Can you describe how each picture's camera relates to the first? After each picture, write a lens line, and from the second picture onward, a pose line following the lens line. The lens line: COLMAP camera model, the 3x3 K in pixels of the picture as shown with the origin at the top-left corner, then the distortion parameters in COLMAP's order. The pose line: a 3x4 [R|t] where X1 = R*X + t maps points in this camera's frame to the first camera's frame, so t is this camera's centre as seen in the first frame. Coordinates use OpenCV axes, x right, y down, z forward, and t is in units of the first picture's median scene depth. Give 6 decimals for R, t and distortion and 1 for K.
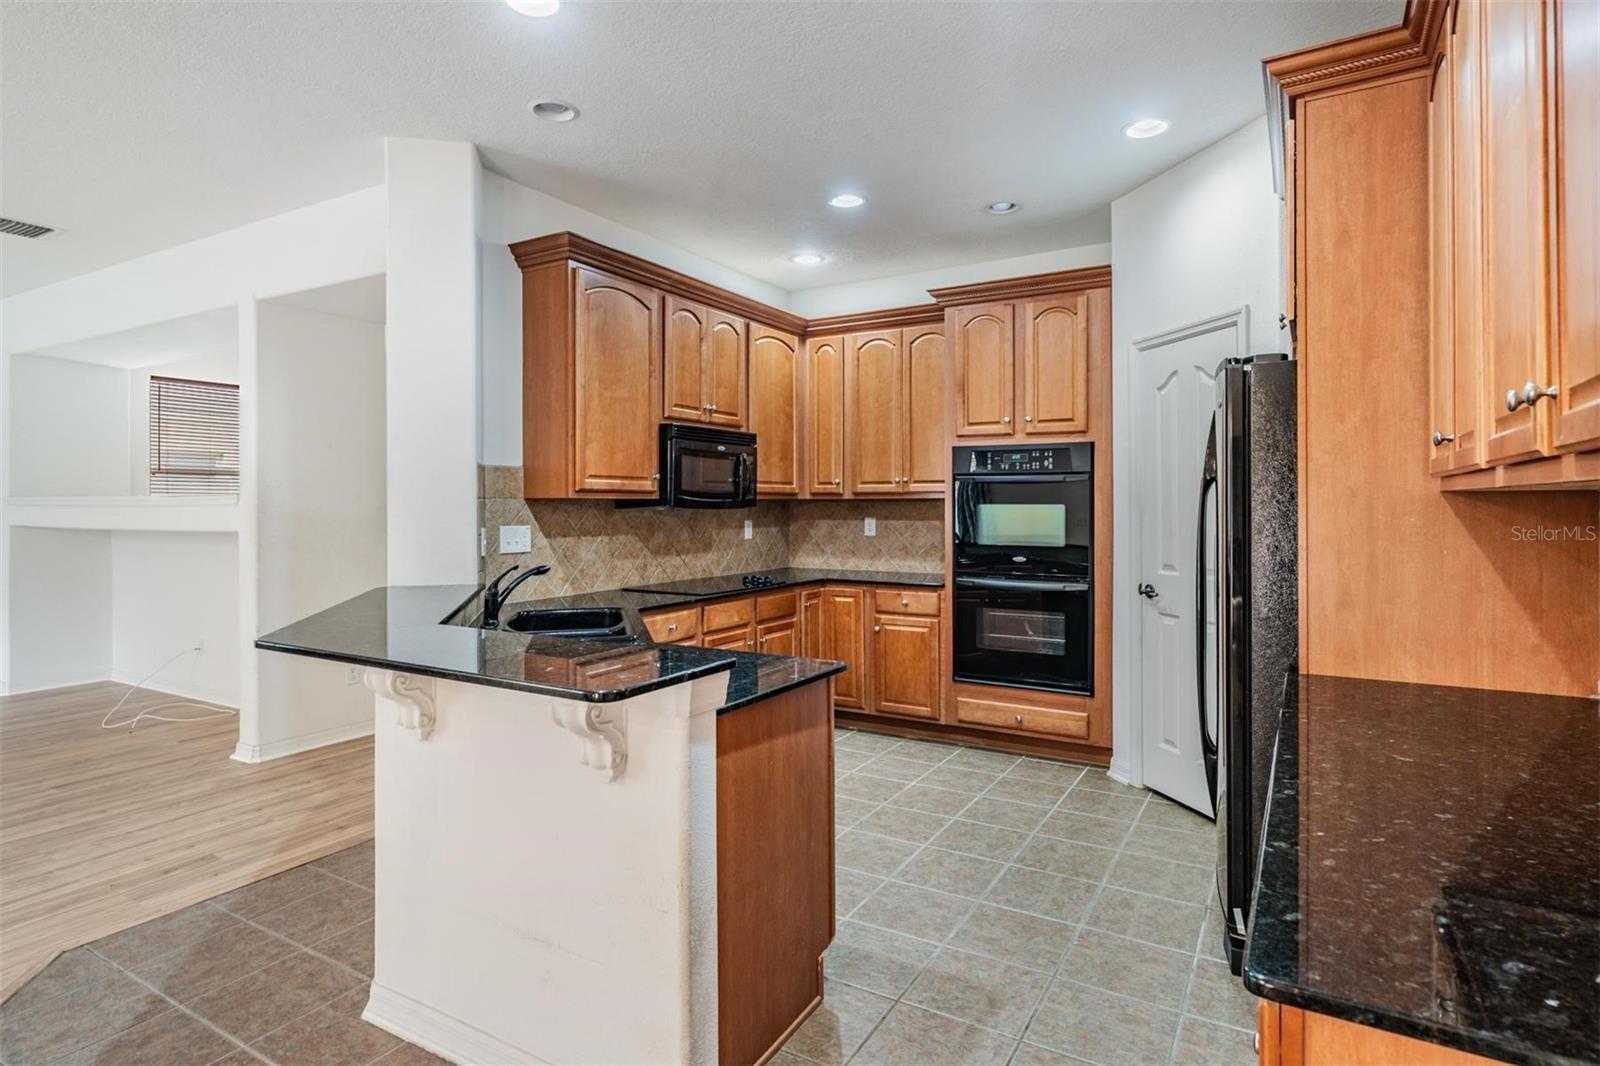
lens RADIAL K [[850.7, 0, 802.4], [0, 850.7, 501.3], [0, 0, 1]] dist [0.001776, -0.000973]
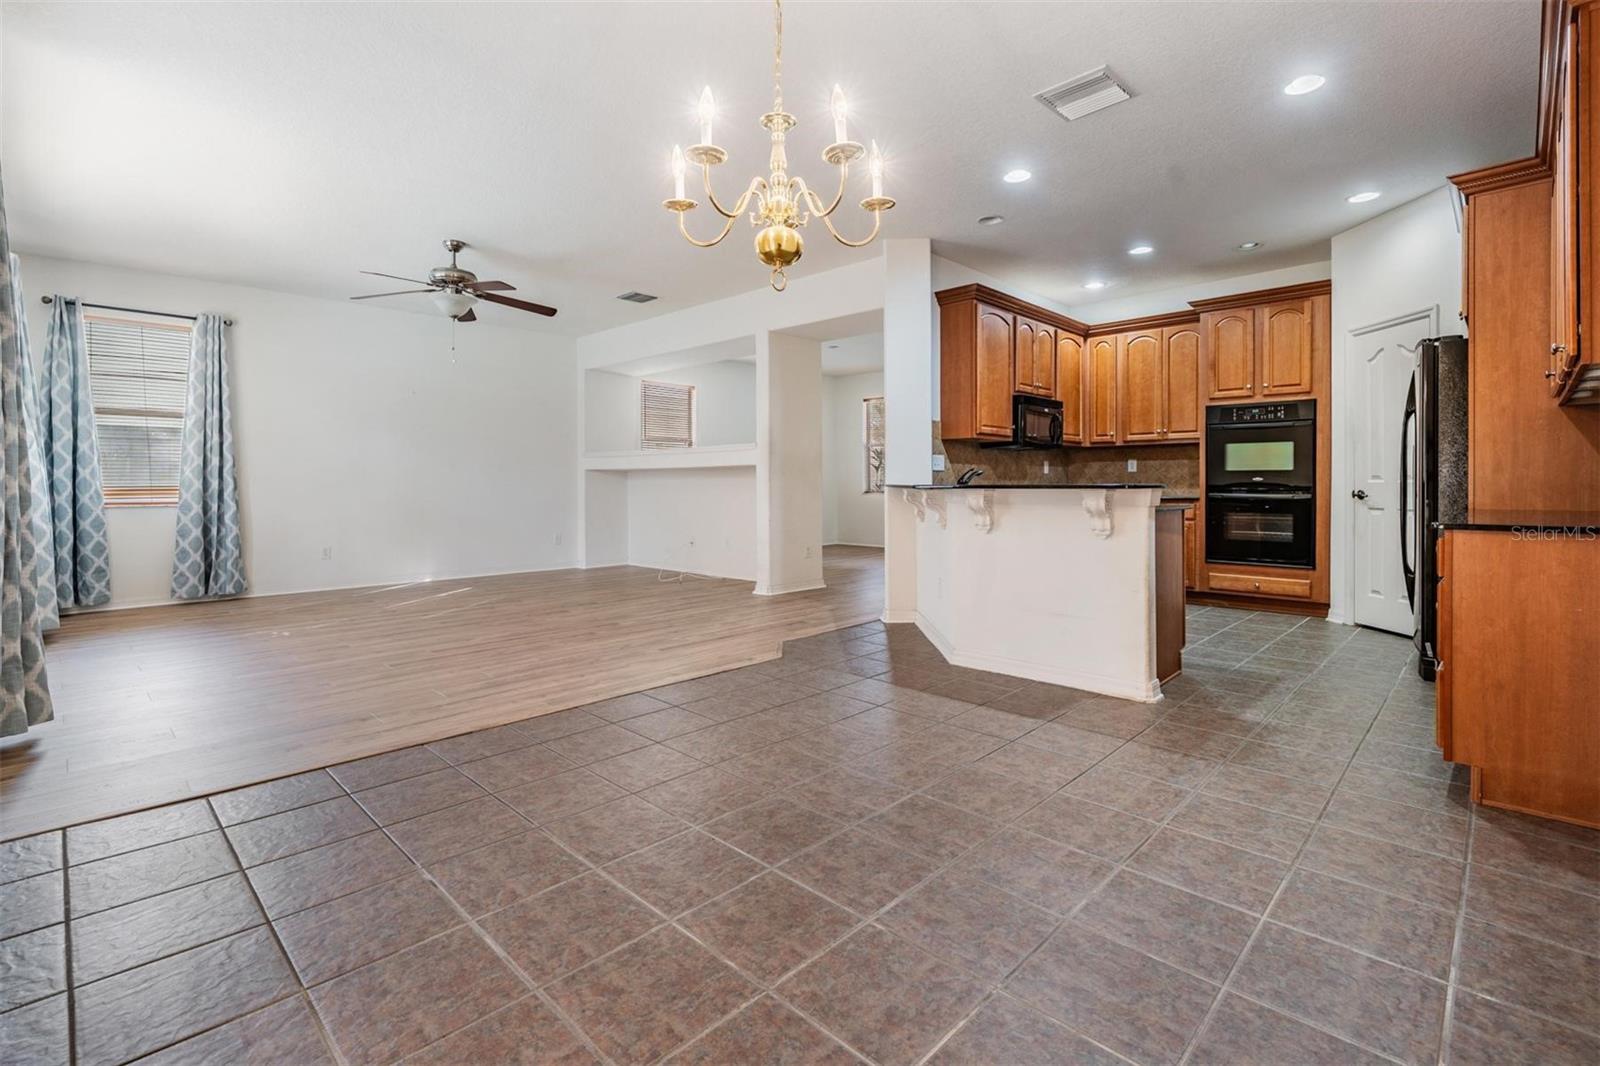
lens RADIAL K [[733.5, 0, 793.3], [0, 733.5, 489.2], [0, 0, 1]] dist [-0.001106, -0.000440]
pose [[0.970924, 0.001684, -0.239383, -0.234211], [0.000562, 0.999956, 0.009313, 0.074357], [0.239388, -0.009177, 0.970881, -0.457145]]
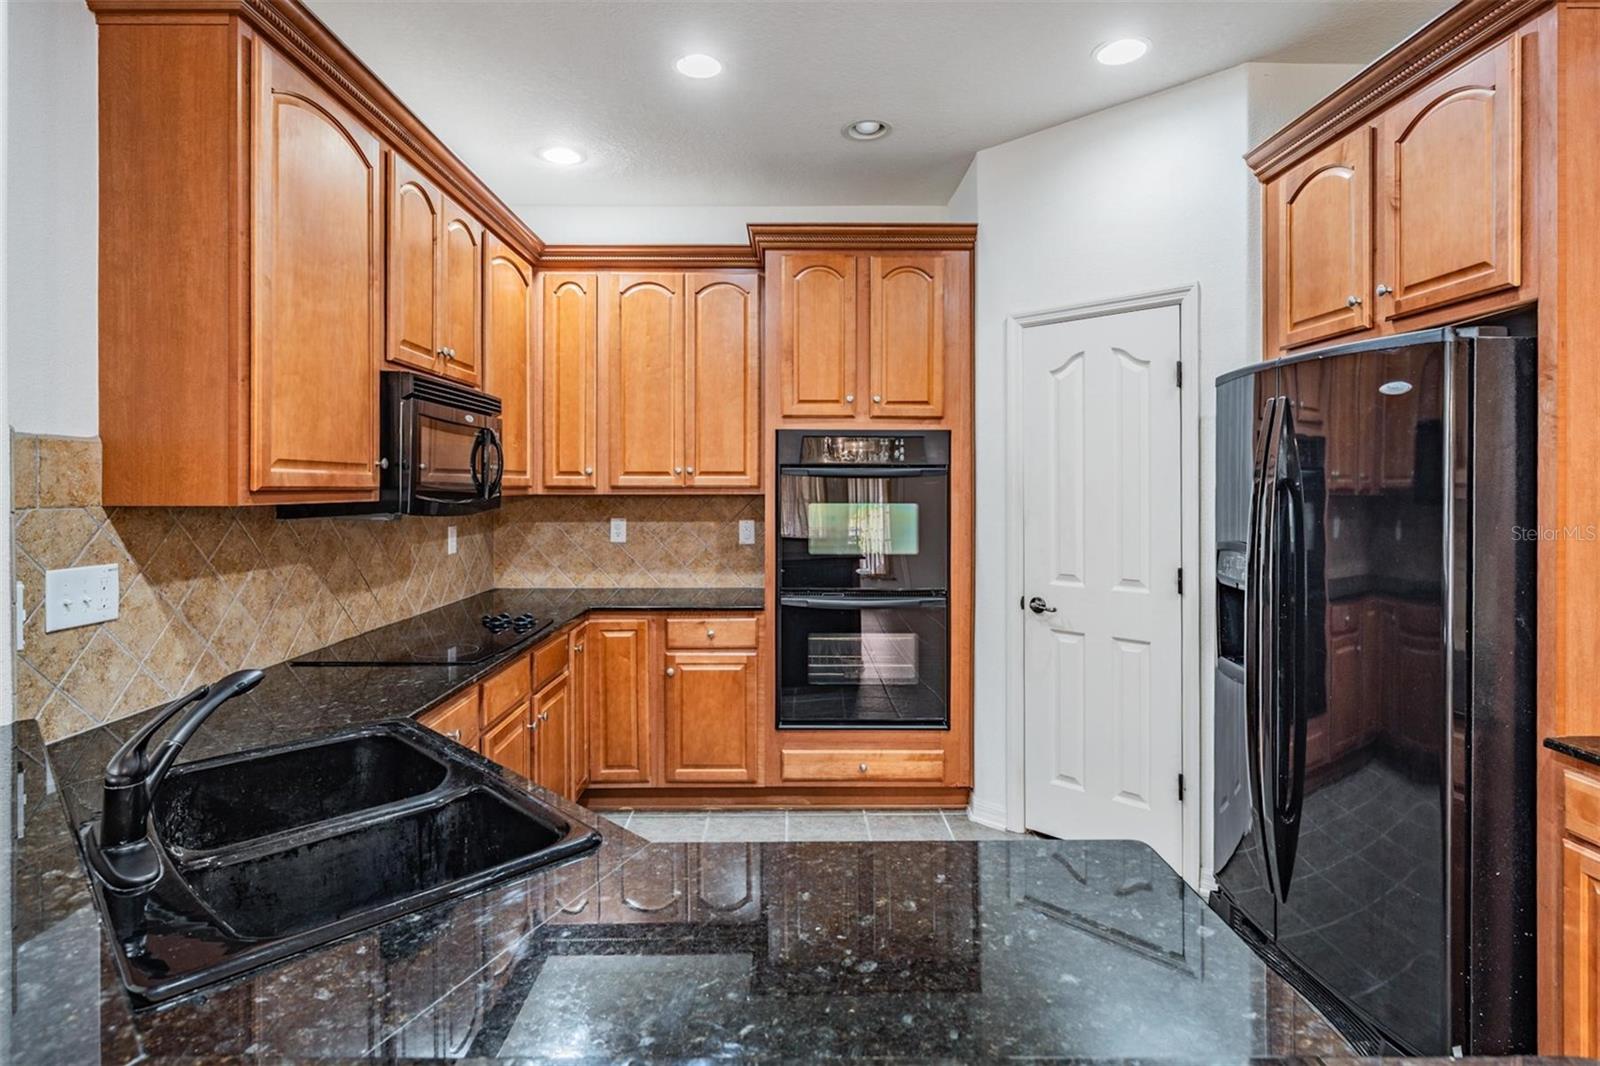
lens RADIAL K [[822.2, 0, 800.3], [0, 822.2, 485.2], [0, 0, 1]] dist [0.004001, 0.000481]
pose [[0.854865, 0.002046, 0.518846, -0.208916], [-0.002712, 0.999996, 0.000525, -0.014534], [-0.518843, -0.001856, 0.854867, 0.366871]]
